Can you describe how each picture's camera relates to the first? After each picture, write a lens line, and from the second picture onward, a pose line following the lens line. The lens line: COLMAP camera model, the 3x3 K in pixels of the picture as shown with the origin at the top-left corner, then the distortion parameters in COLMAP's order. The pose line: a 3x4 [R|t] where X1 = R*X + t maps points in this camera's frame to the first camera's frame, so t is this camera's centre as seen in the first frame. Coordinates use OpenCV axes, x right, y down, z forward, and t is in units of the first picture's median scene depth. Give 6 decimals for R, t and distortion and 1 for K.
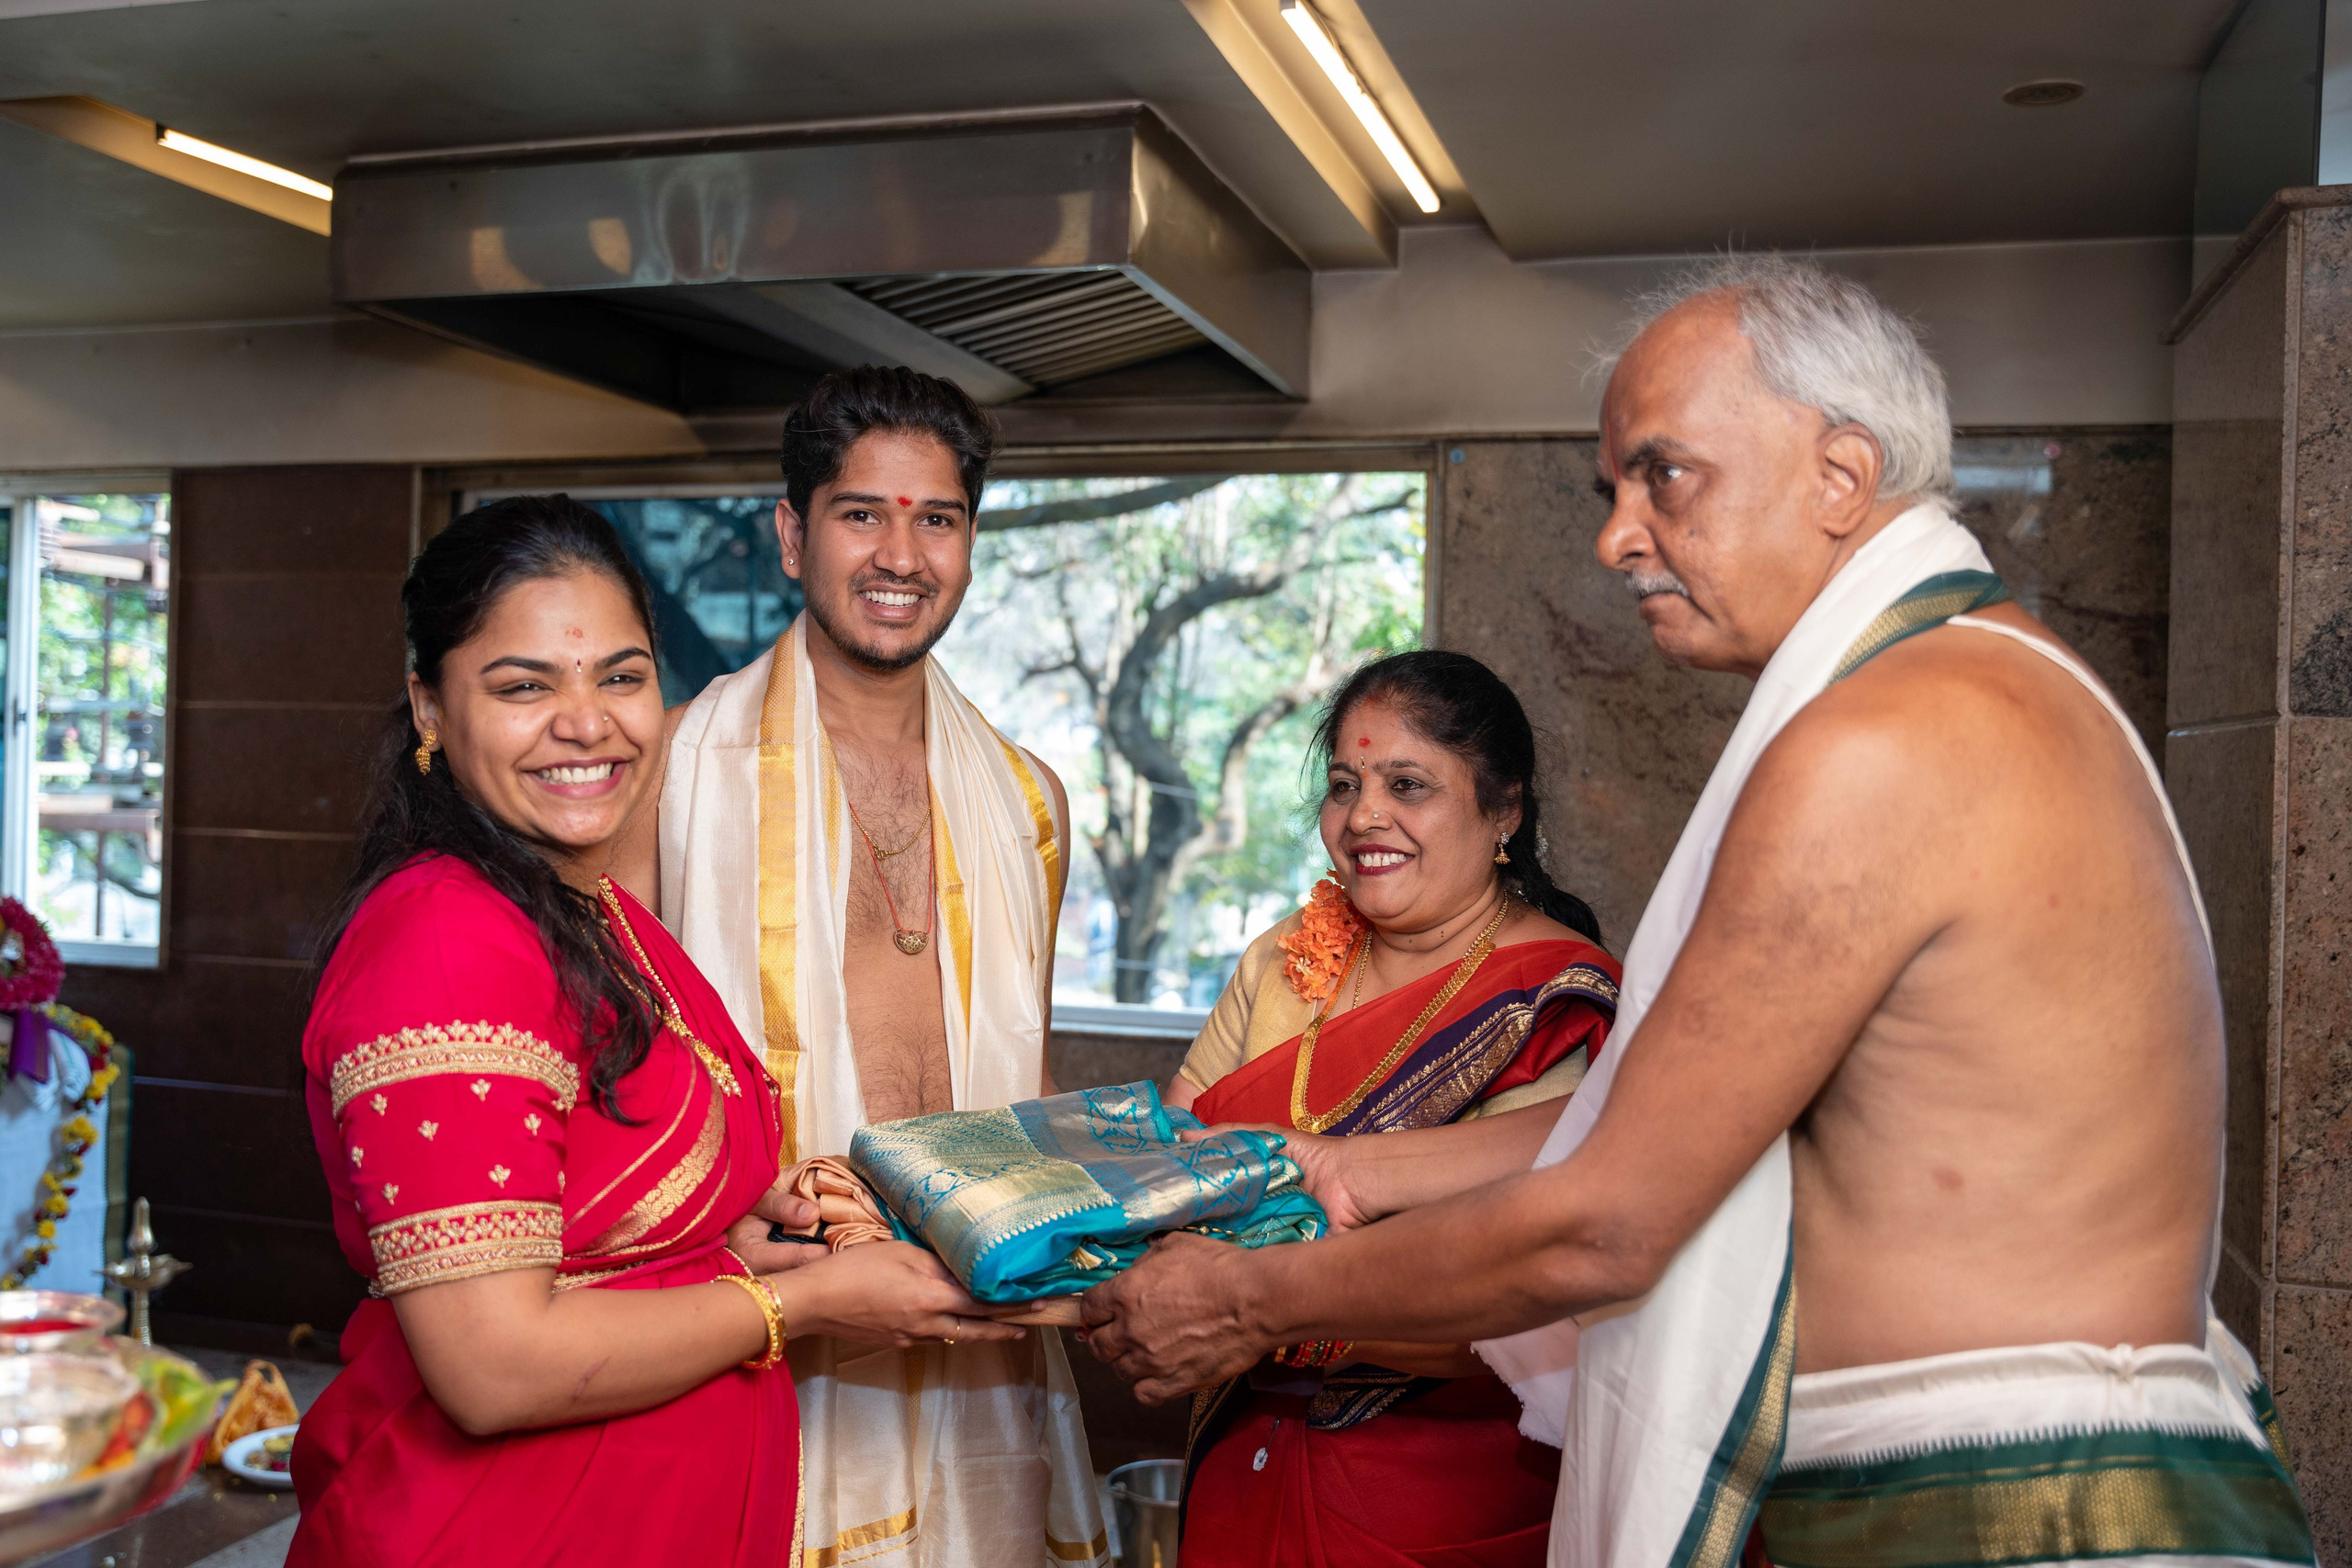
lens RADIAL K [[2236.6, 0, 1118.1], [0, 2236.6, 760.0], [0, 0, 1]] dist [-0.109392, 0.201767]
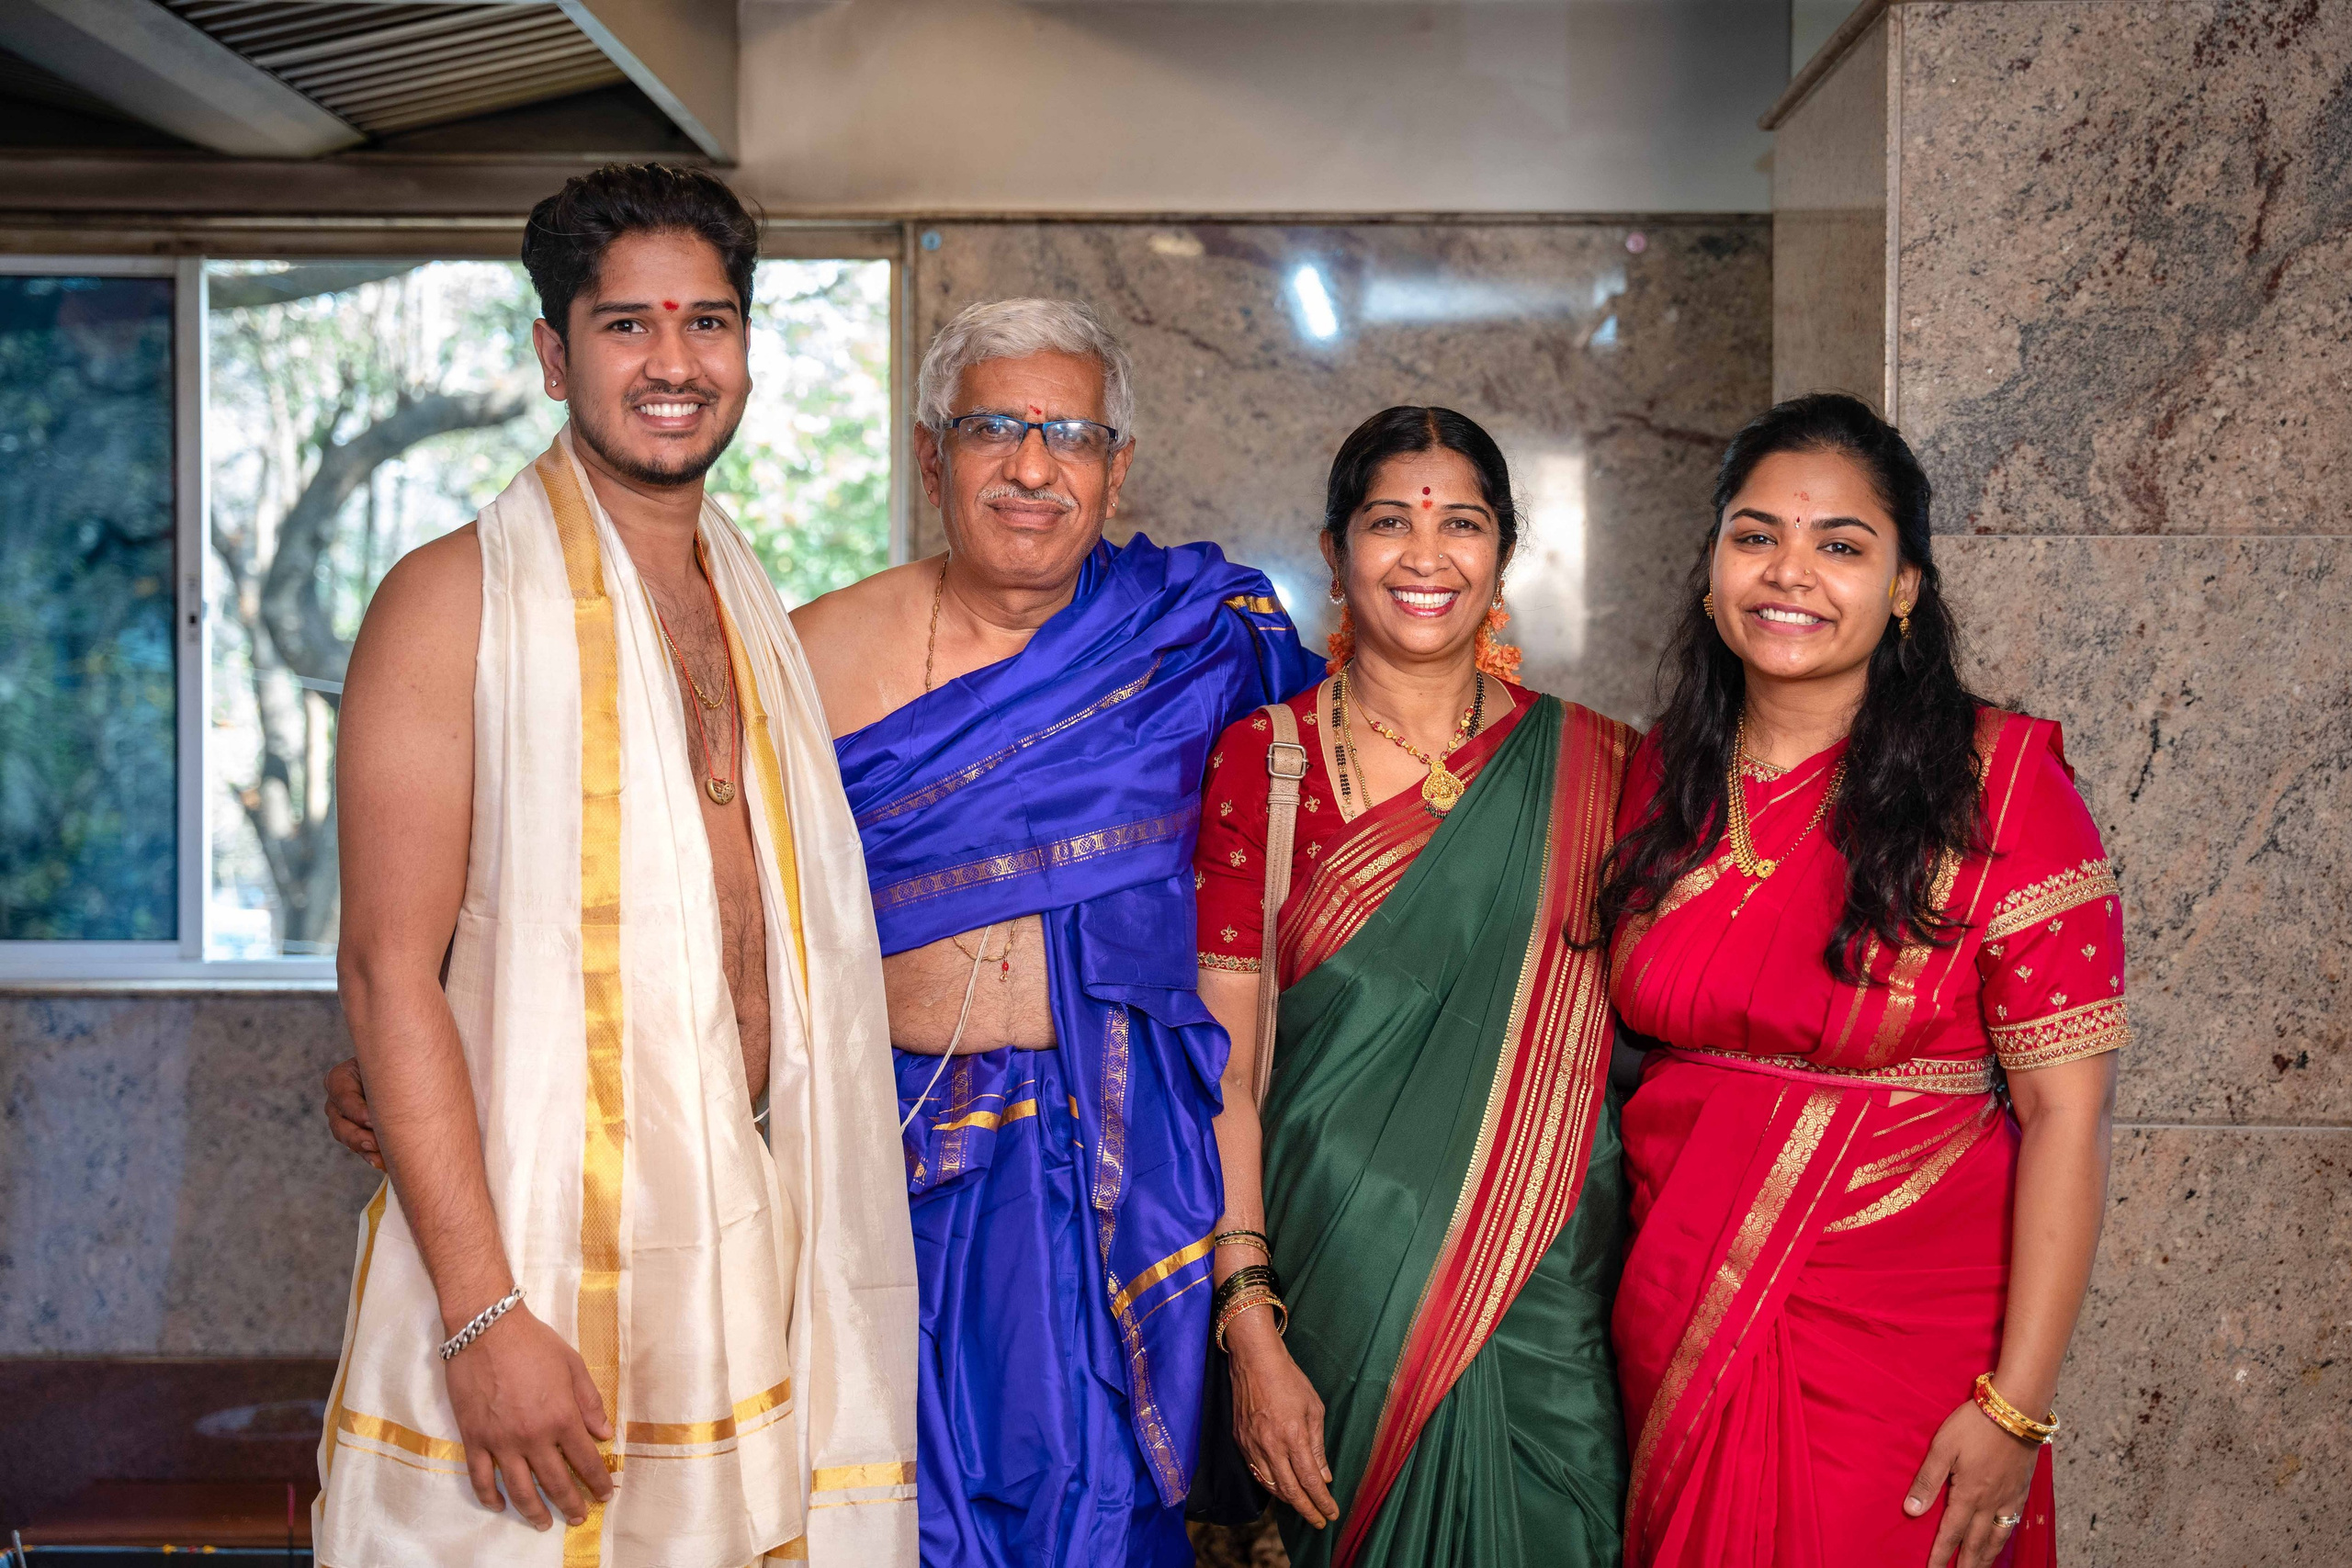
lens RADIAL K [[3283.1, 0, 1212.5], [0, 3283.1, 760.8], [0, 0, 1]] dist [0.026978, 0.341346]
pose [[0.959450, -0.028946, 0.280390, -0.086528], [0.021134, 0.999301, 0.030846, 0.015089], [-0.281087, -0.023669, 0.959390, -0.159982]]
